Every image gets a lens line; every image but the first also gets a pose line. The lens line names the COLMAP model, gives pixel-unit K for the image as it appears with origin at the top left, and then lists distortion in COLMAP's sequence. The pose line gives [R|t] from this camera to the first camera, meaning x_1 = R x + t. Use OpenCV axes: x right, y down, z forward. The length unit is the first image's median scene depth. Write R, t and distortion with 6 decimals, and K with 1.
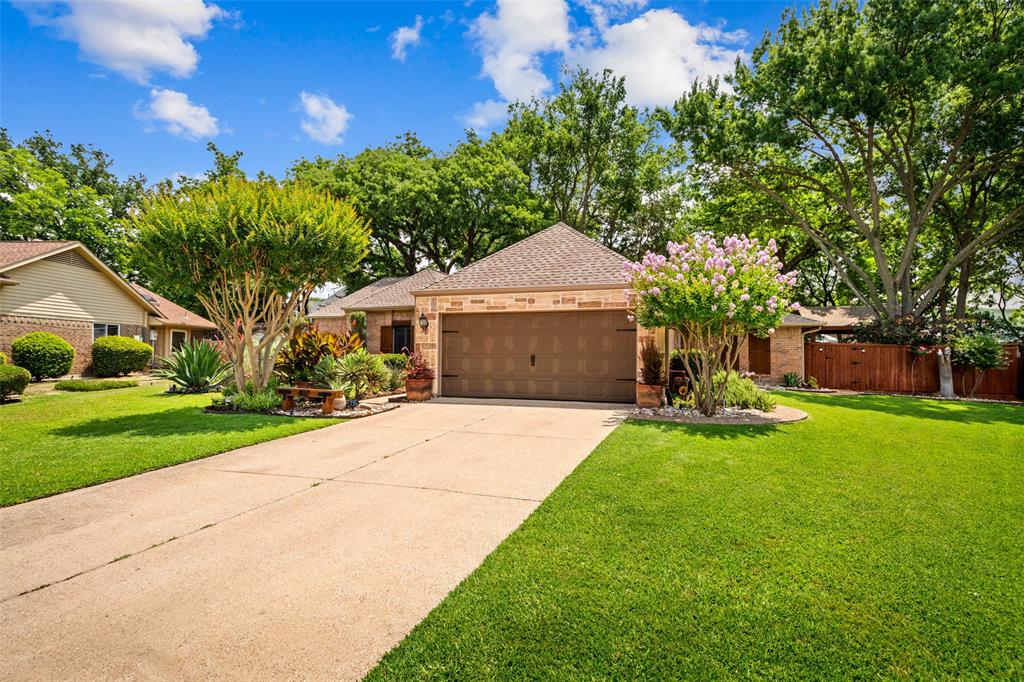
lens RADIAL K [[502.8, 0, 507.5], [0, 502.8, 344.1], [0, 0, 1]] dist [0.000588, -0.000149]
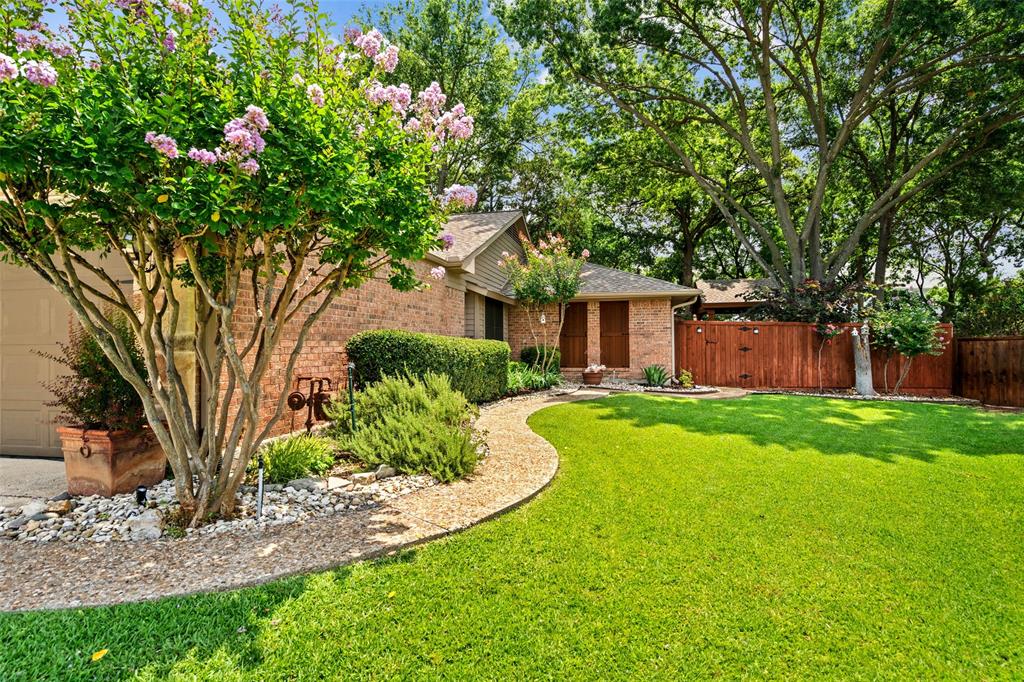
lens RADIAL K [[514.1, 0, 512.0], [0, 514.1, 341.0], [0, 0, 1]] dist [0.002758, 0.000529]
pose [[0.993001, -0.015403, 0.117097, 0.310102], [0.013600, 0.999777, 0.016181, 0.011196], [-0.117320, -0.014475, 0.992989, 0.353695]]
